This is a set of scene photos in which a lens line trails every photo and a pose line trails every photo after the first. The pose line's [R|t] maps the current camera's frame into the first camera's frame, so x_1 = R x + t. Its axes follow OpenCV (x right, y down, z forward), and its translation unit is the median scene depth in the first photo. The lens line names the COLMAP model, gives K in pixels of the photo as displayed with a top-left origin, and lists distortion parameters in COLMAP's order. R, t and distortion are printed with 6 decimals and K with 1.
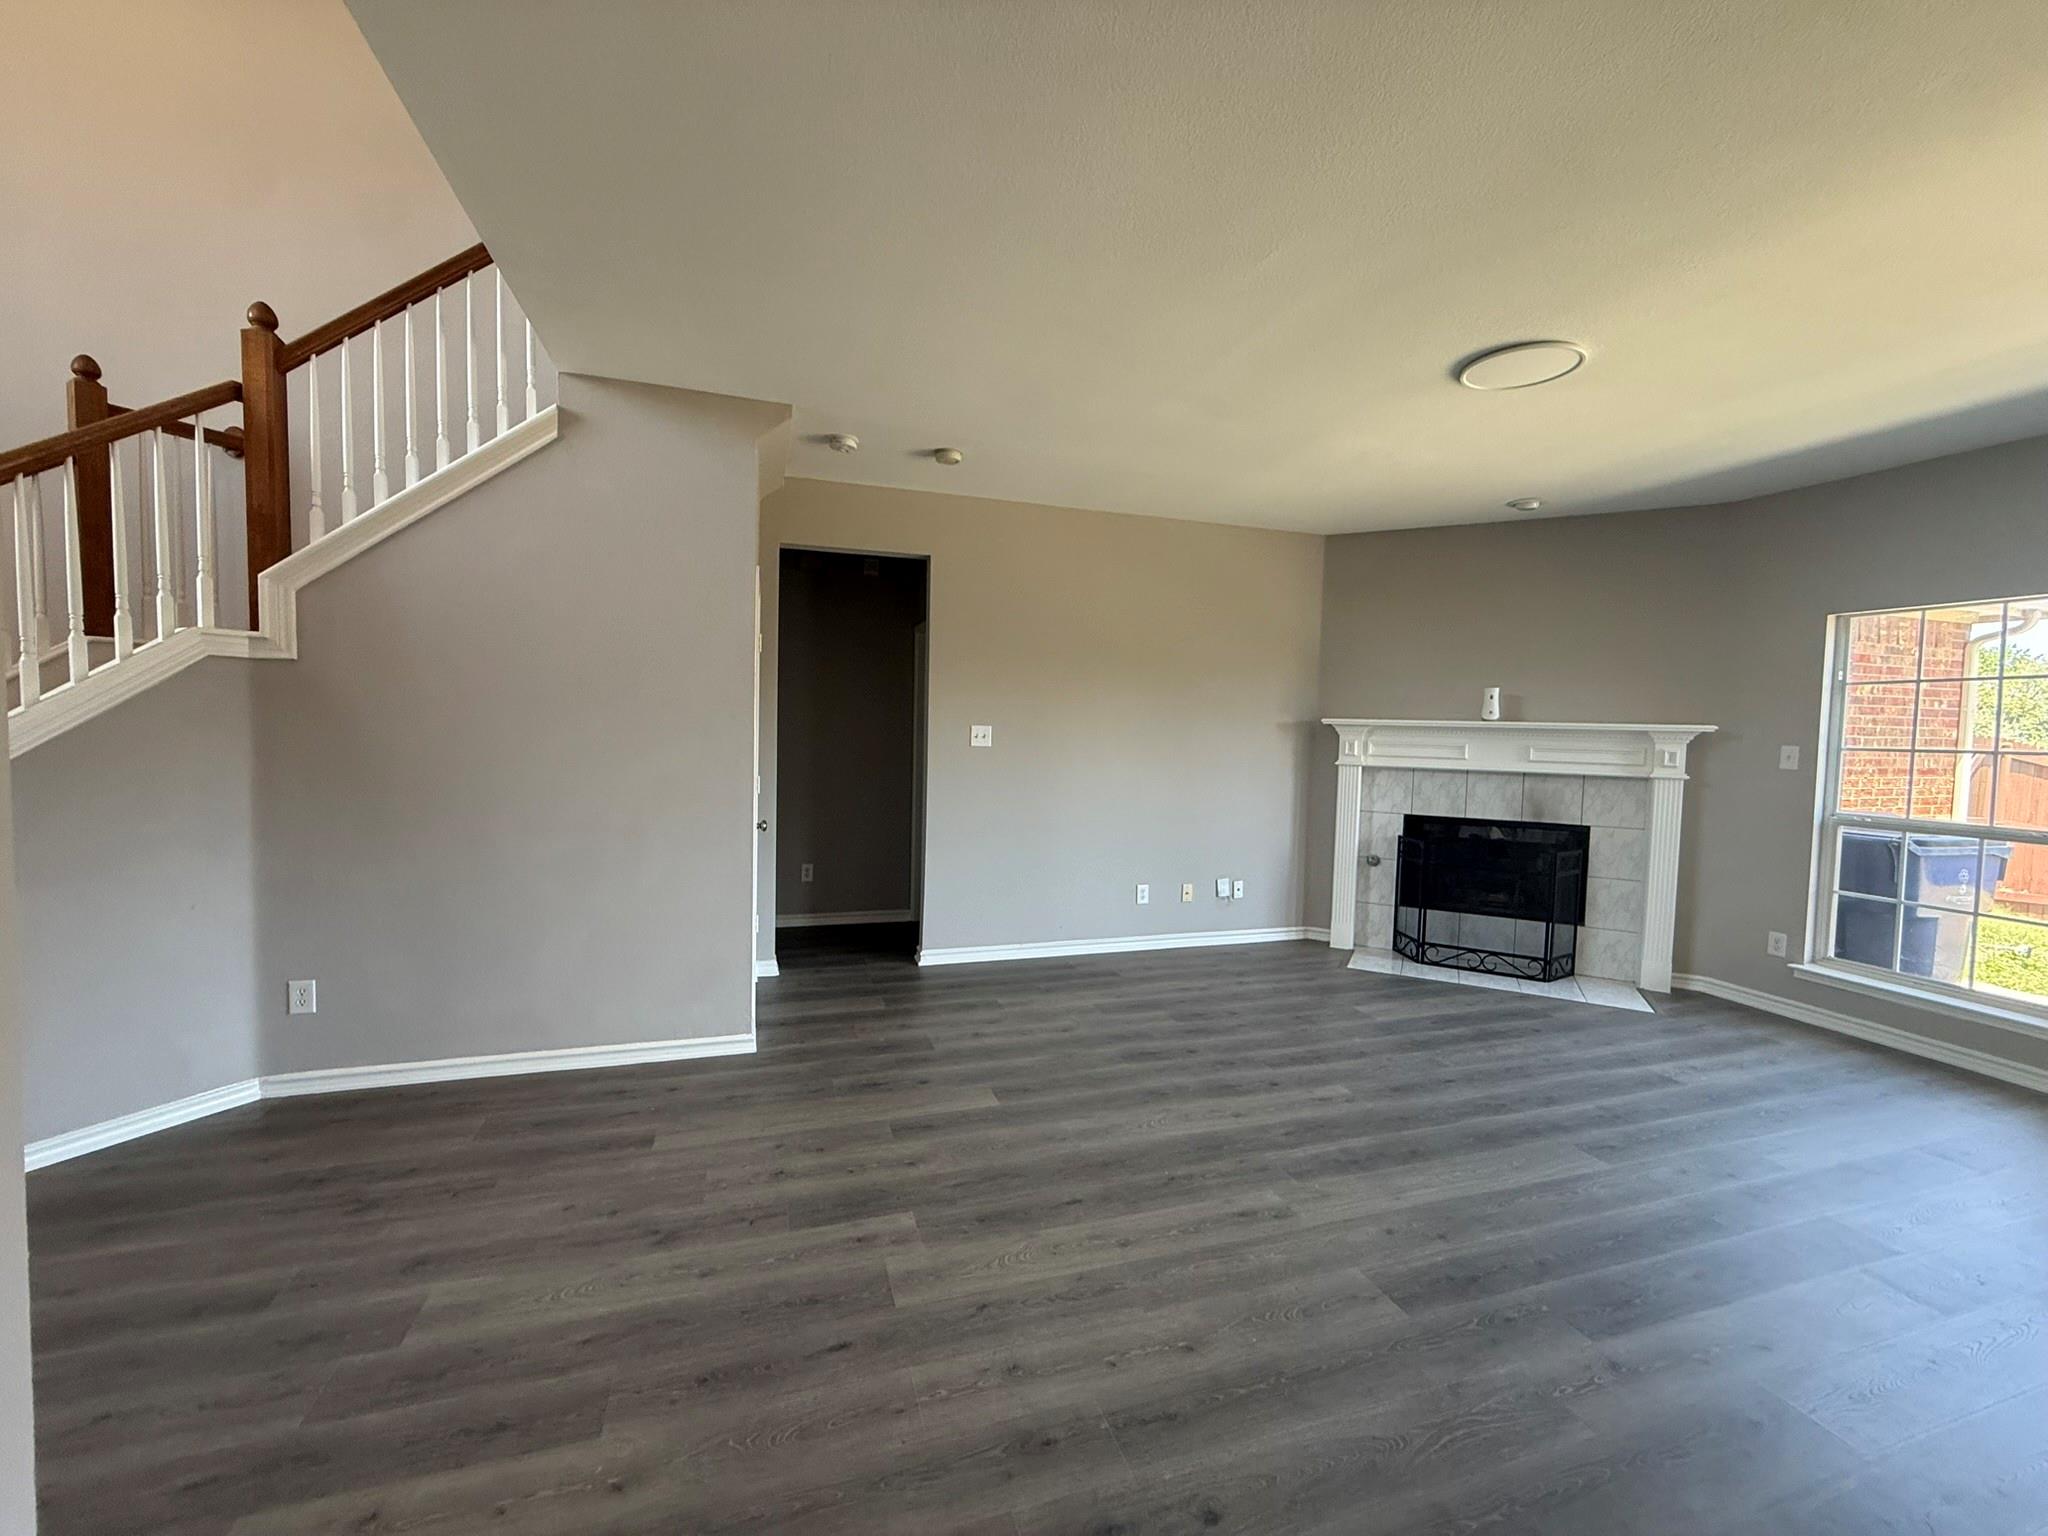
lens RADIAL K [[817.9, 0, 1016.1], [0, 817.9, 772.3], [0, 0, 1]] dist [0.003236, -0.000318]
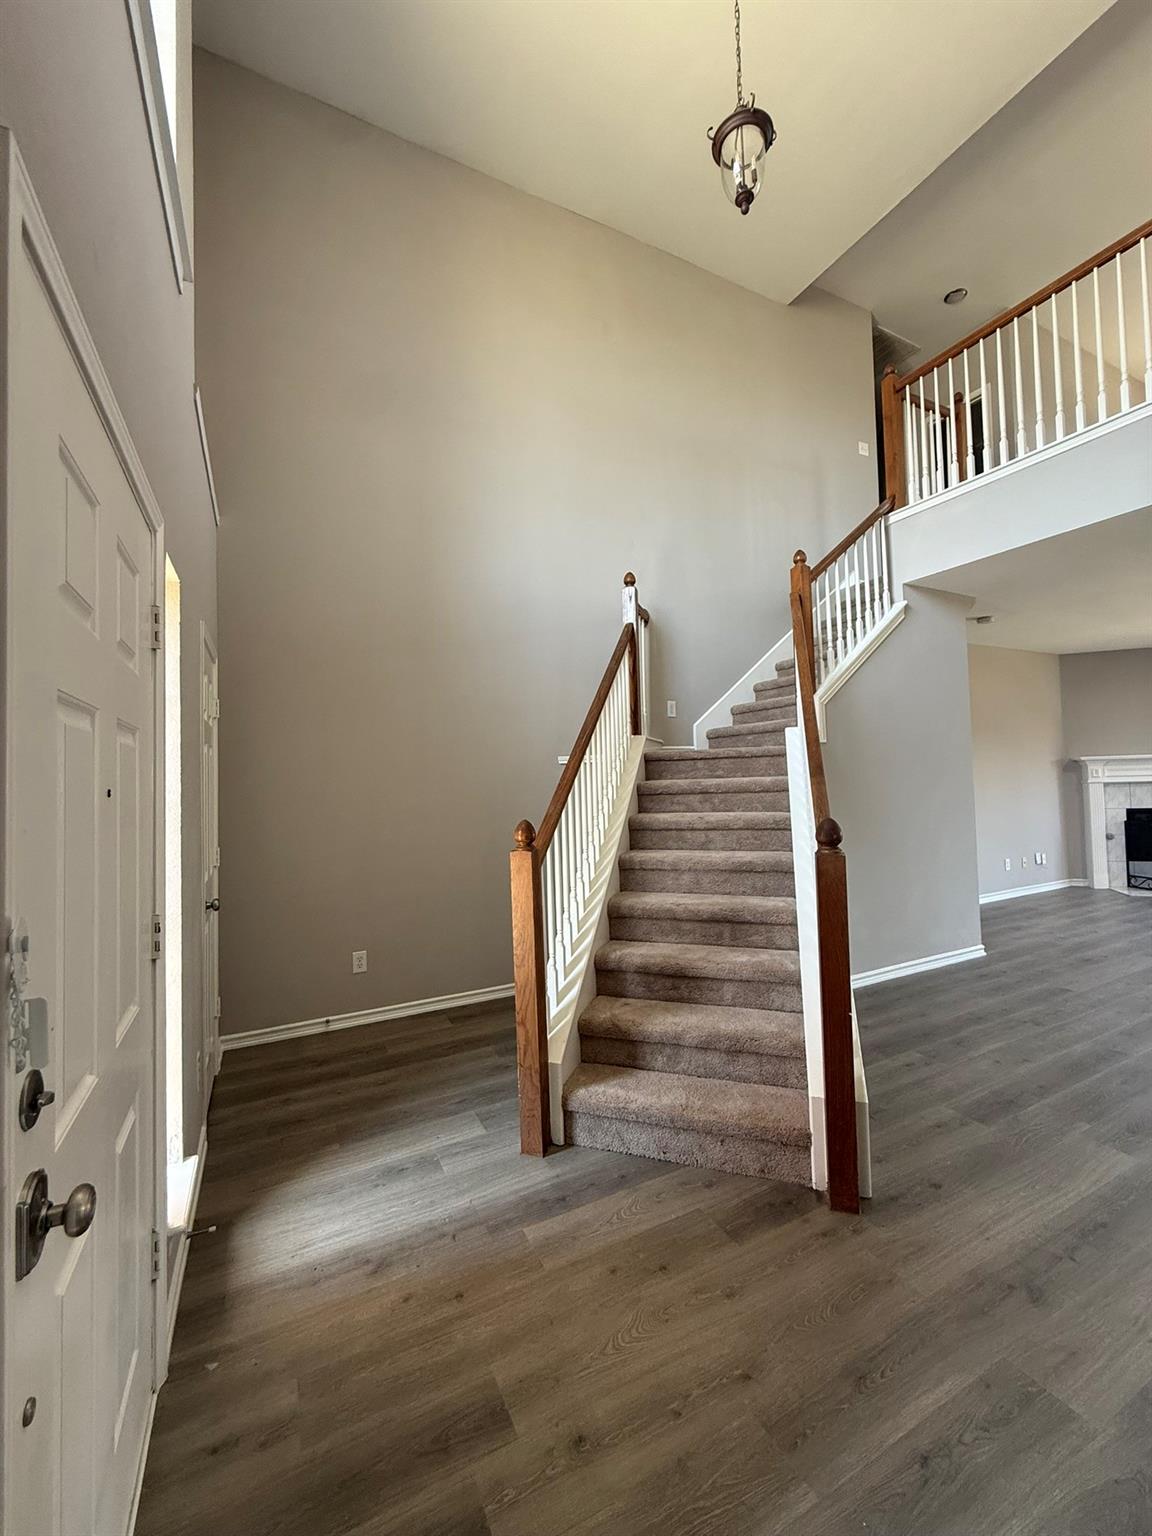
lens RADIAL K [[613.4, 0, 581.2], [0, 613.4, 775.1], [0, 0, 1]] dist [0.003236, -0.000318]
pose [[0.984445, -0.051385, 0.168008, -0.990864], [0.064014, 0.995446, -0.070635, -0.002532], [-0.163614, 0.080292, 0.983252, -0.130546]]
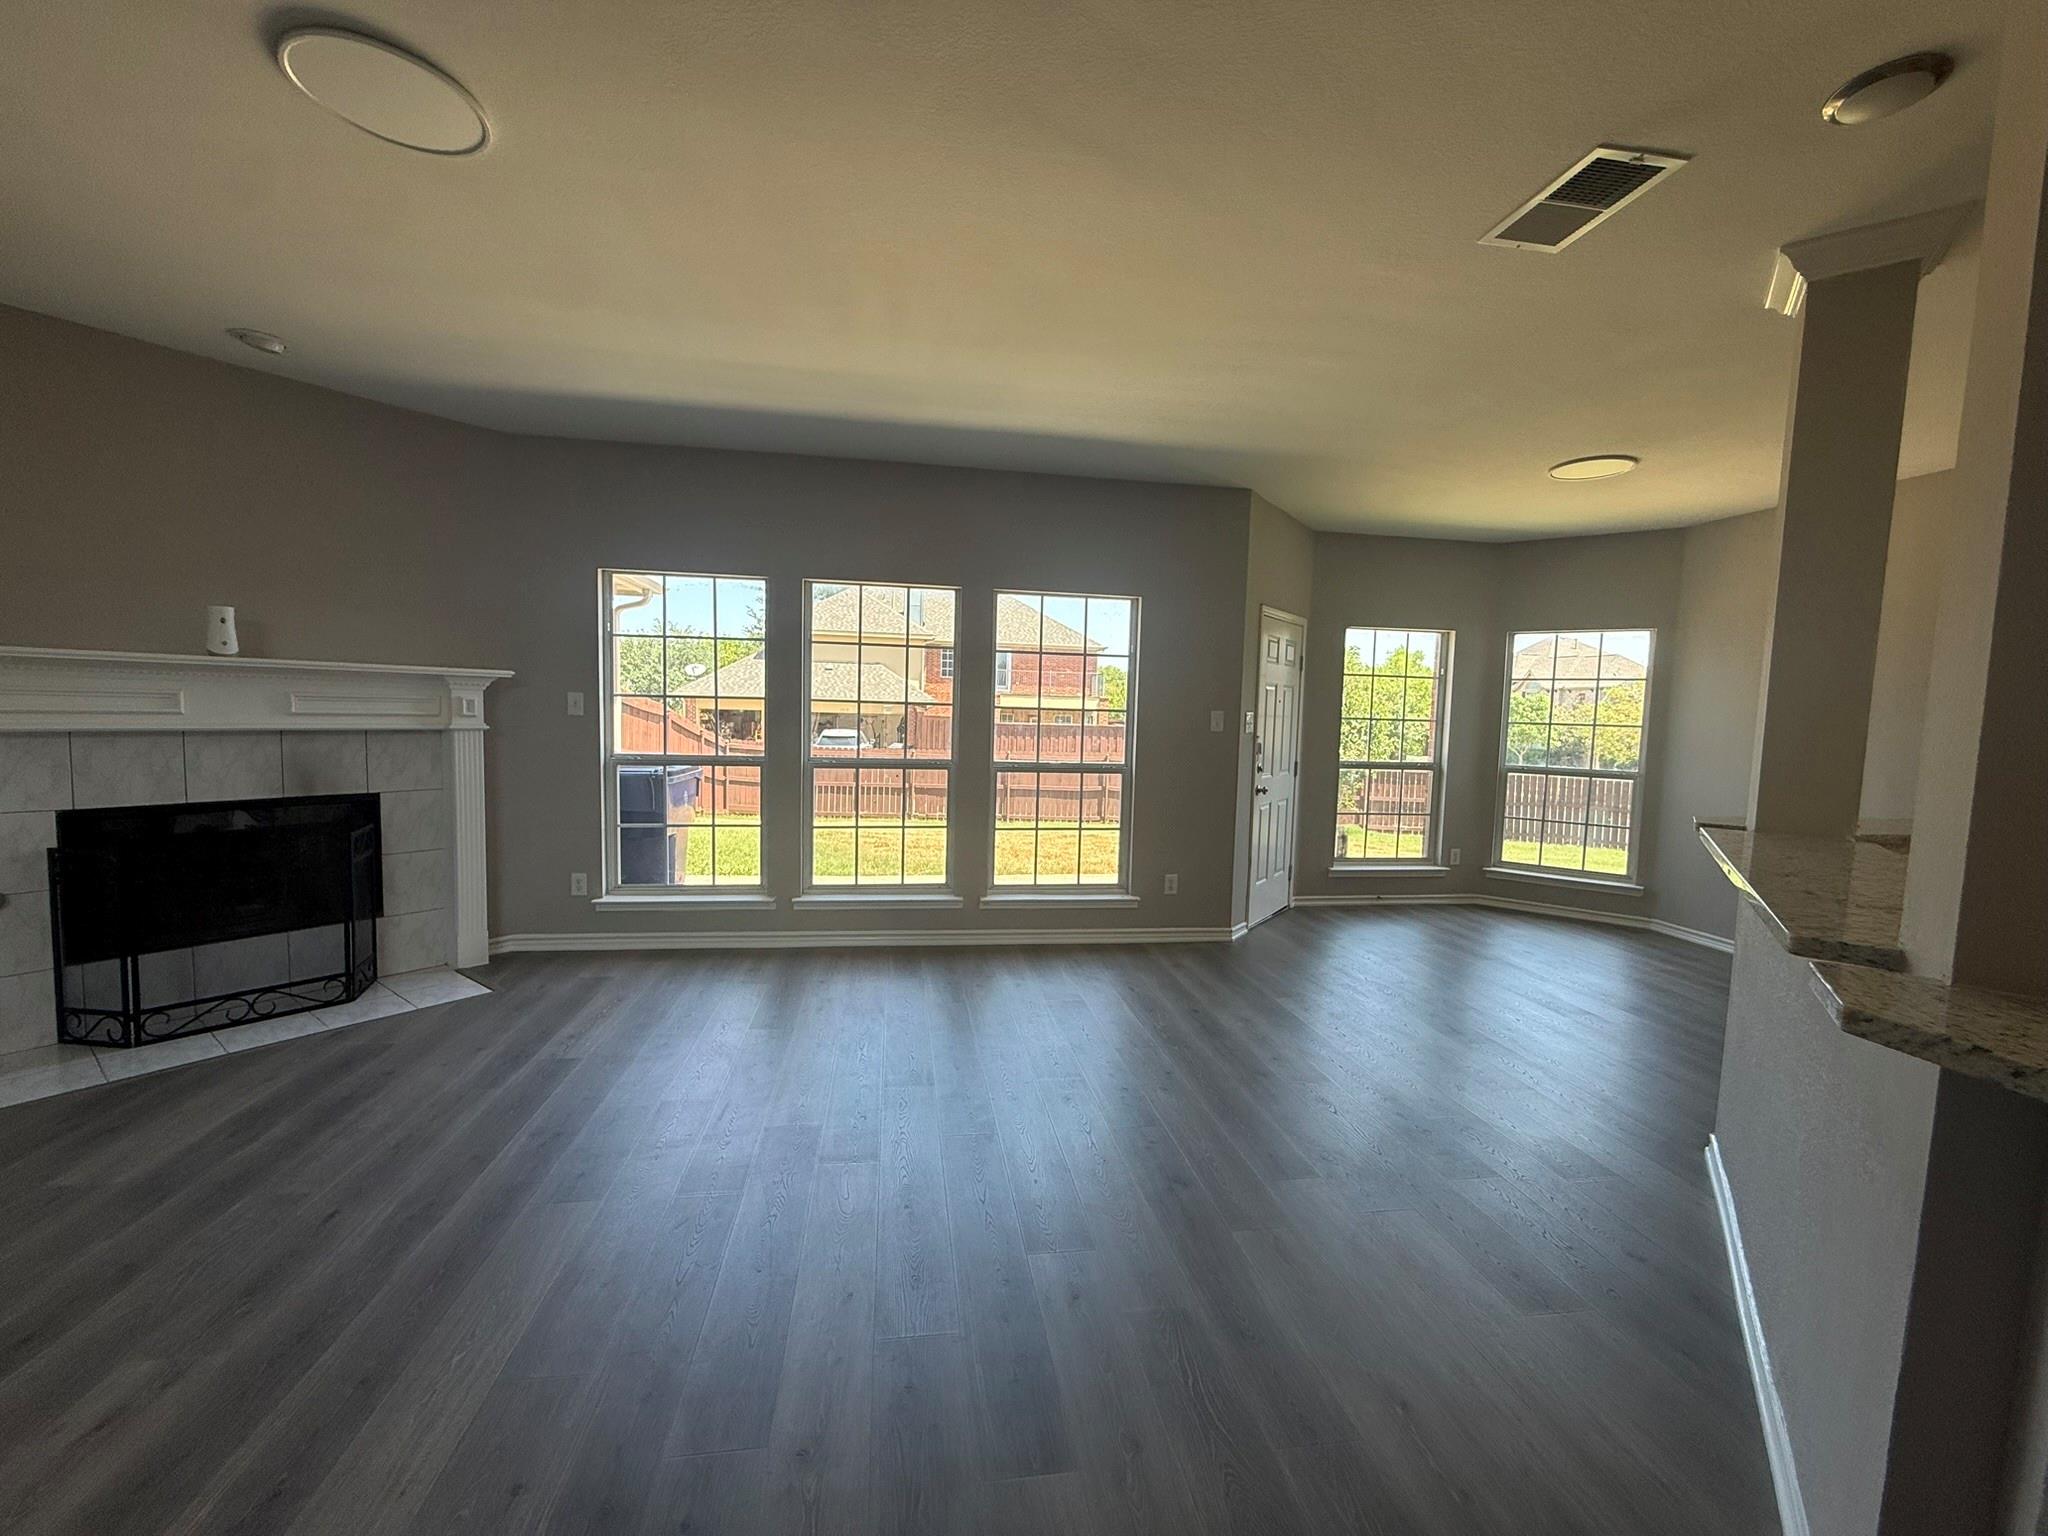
lens RADIAL K [[817.9, 0, 1026.8], [0, 817.9, 764.9], [0, 0, 1]] dist [0.003236, -0.000318]
pose [[0.155055, -0.089384, 0.983854, 0.008776], [0.033230, 0.995807, 0.085233, -0.009059], [-0.987347, 0.019478, 0.157375, 0.244365]]
